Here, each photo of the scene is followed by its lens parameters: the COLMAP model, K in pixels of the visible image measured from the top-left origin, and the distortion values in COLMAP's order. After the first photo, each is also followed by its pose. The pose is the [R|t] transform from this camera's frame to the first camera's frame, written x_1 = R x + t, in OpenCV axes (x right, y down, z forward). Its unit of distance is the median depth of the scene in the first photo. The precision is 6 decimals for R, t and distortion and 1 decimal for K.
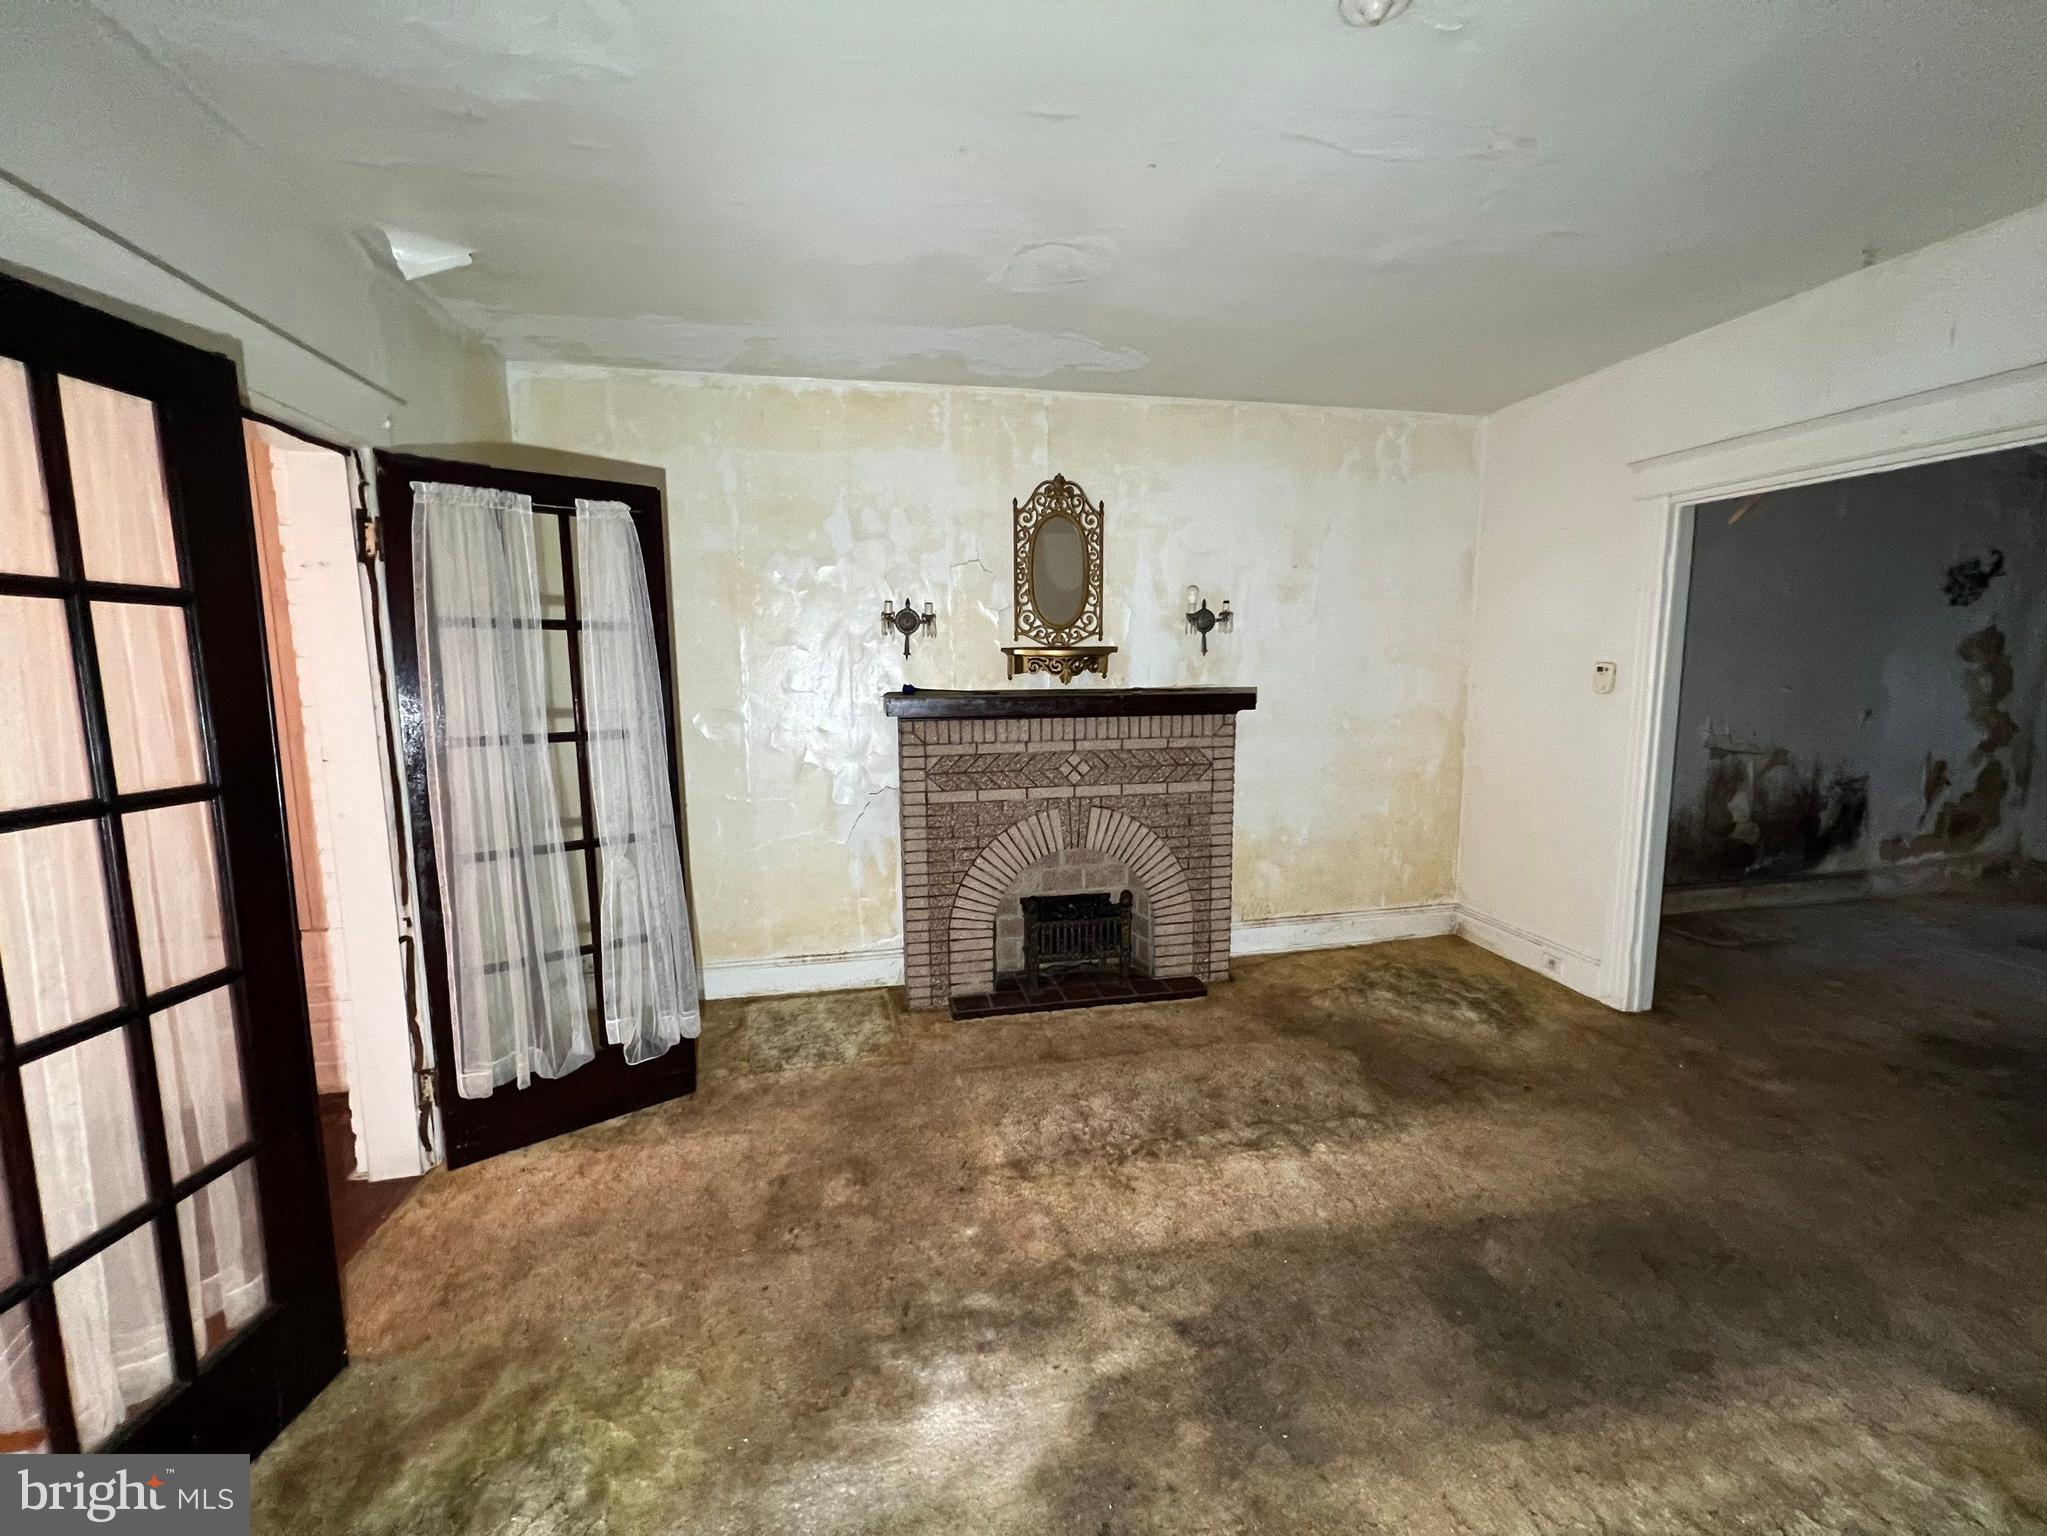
lens RADIAL K [[818.2, 0, 1025.8], [0, 818.2, 765.1], [0, 0, 1]] dist [-0.002236, 0.000080]
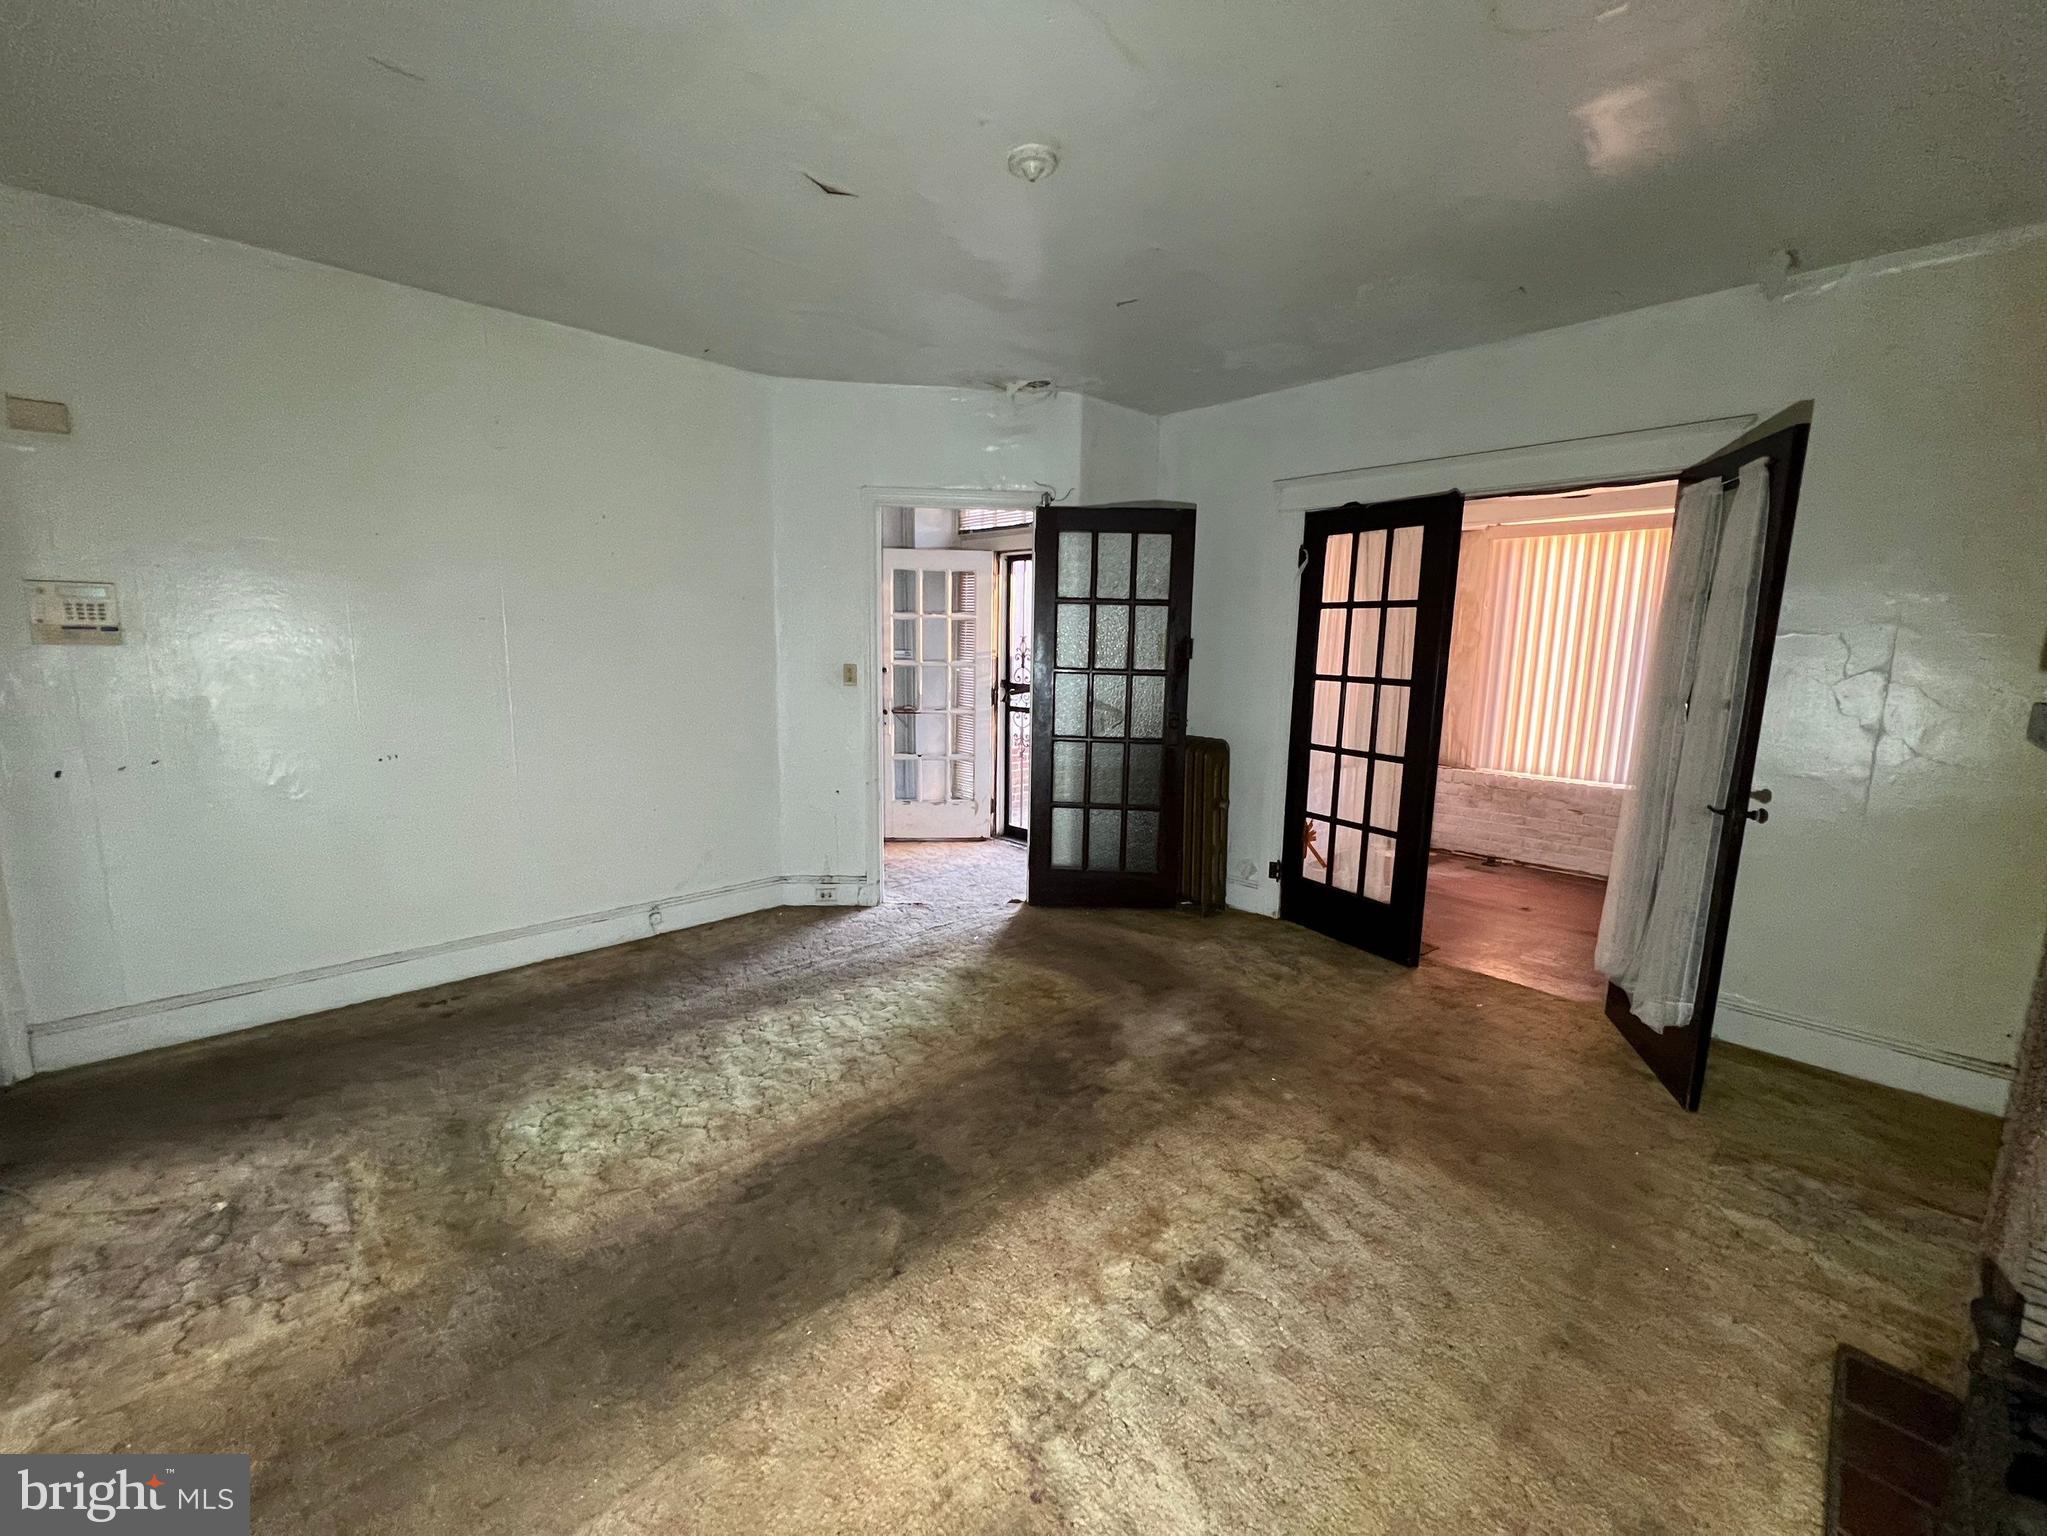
lens RADIAL K [[818.2, 0, 1023.2], [0, 818.2, 768.4], [0, 0, 1]] dist [-0.002236, 0.000080]
pose [[-0.845108, 0.078366, -0.528821, 0.527693], [-0.076149, 0.961465, 0.264172, -0.114450], [0.529144, 0.263523, -0.806574, 0.999221]]
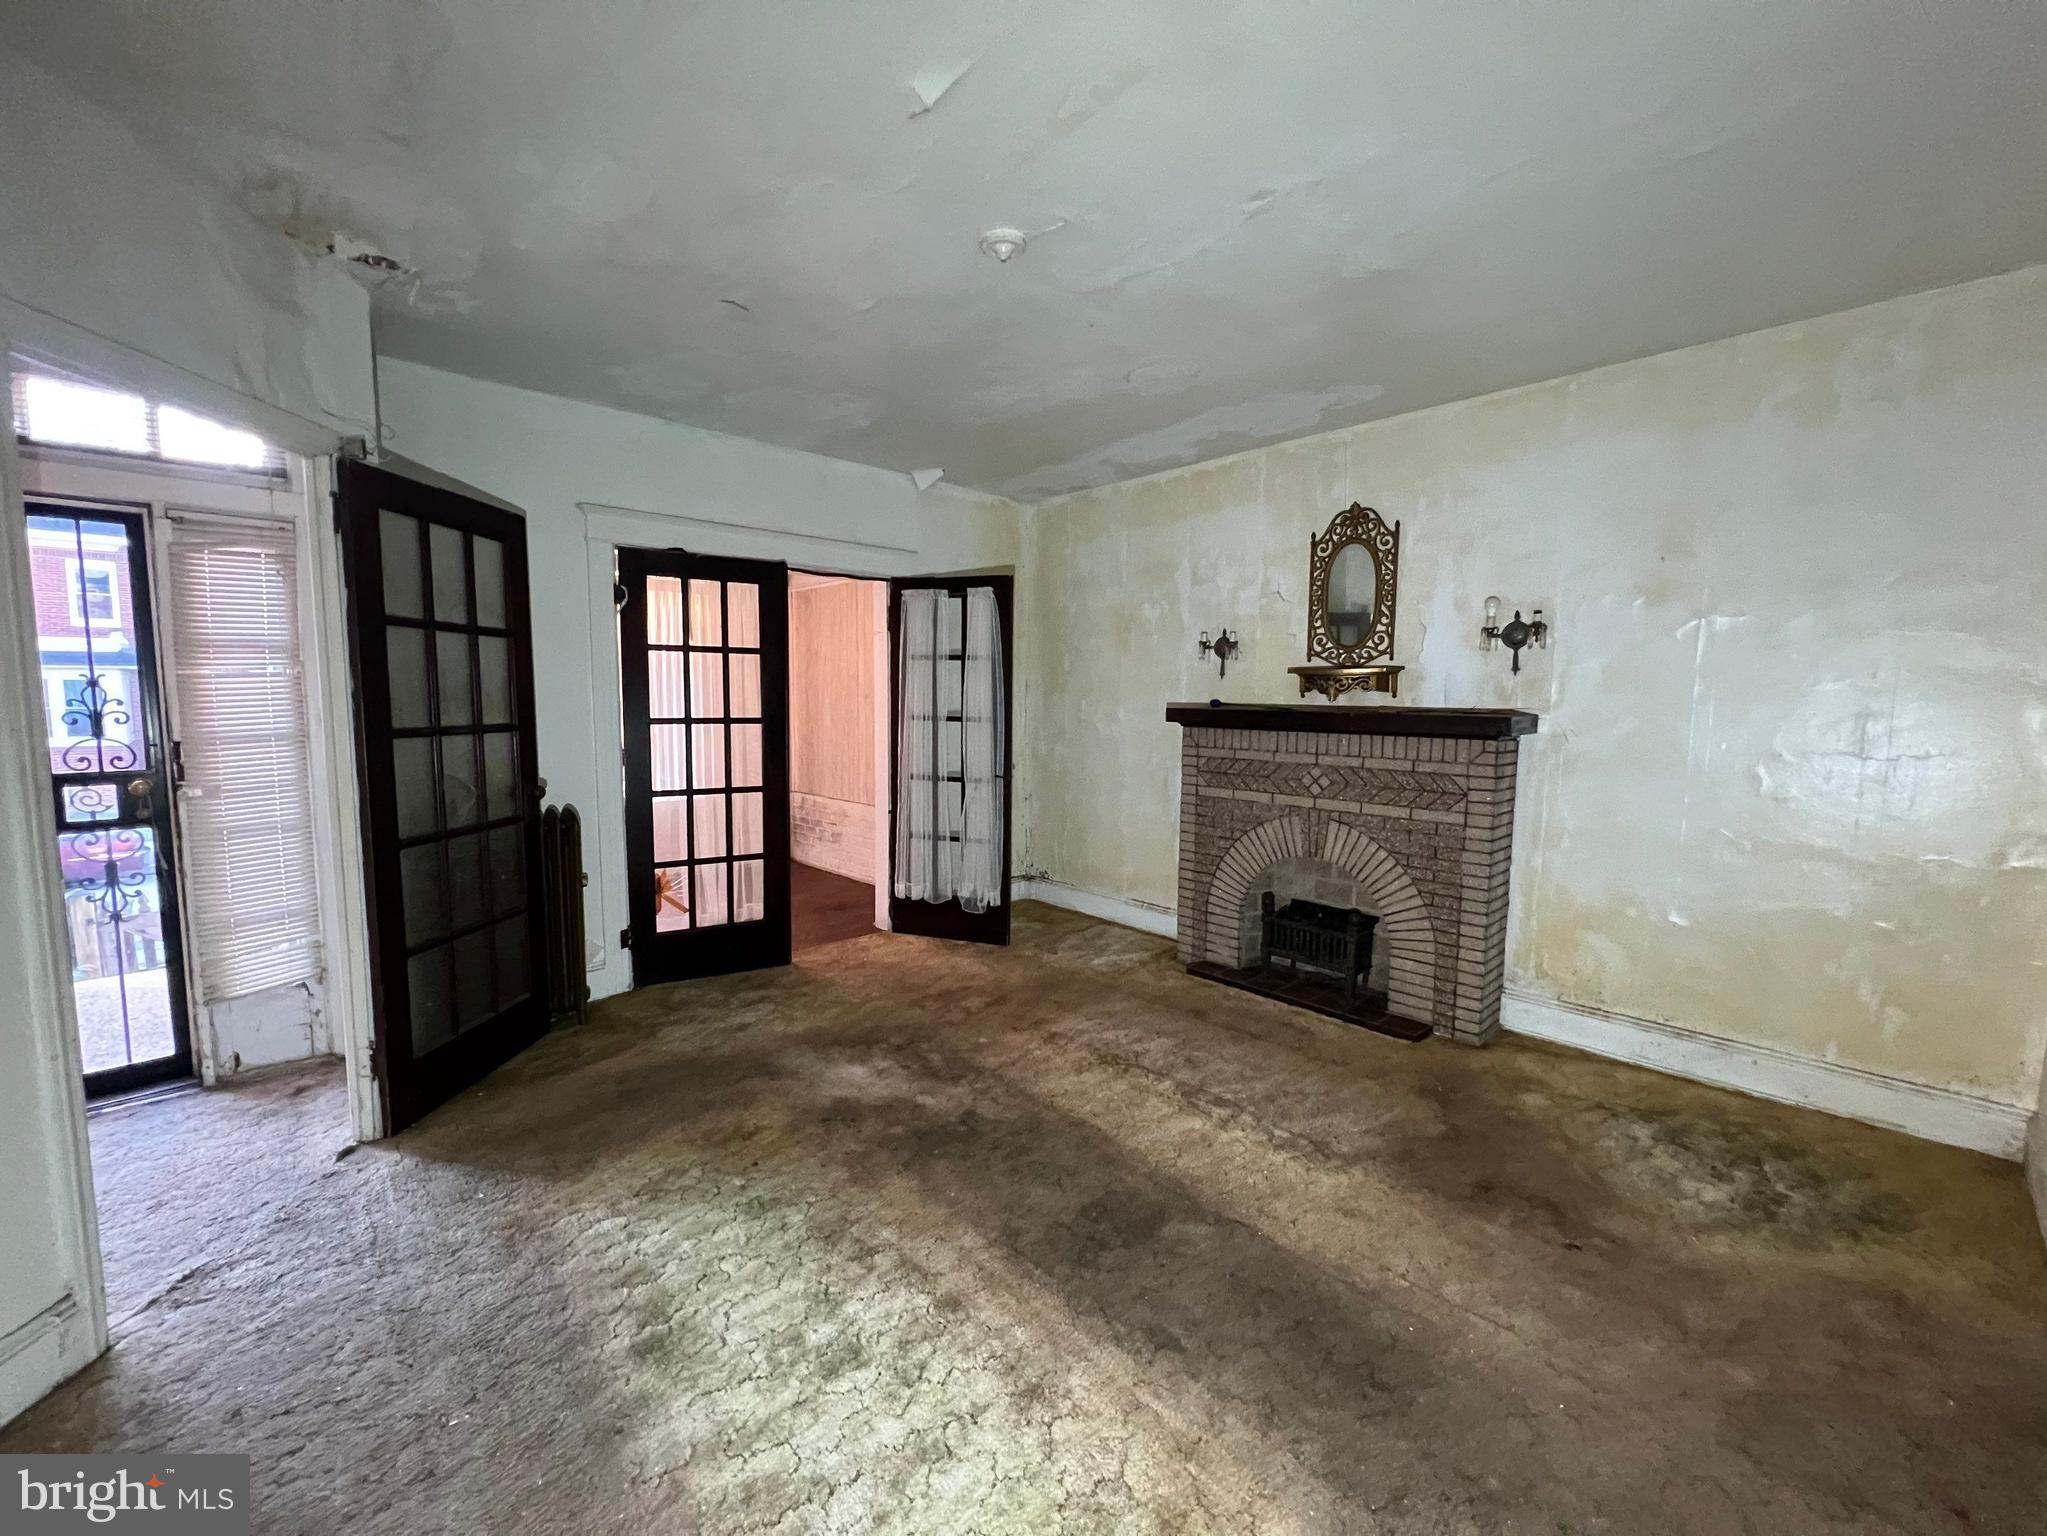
lens RADIAL K [[818.2, 0, 1026.3], [0, 818.2, 764.9], [0, 0, 1]] dist [-0.002236, 0.000080]
pose [[0.529973, 0.087119, -0.843527, 0.753747], [-0.119634, 0.992442, 0.027335, -0.000364], [0.839533, 0.086427, 0.536390, 0.116302]]
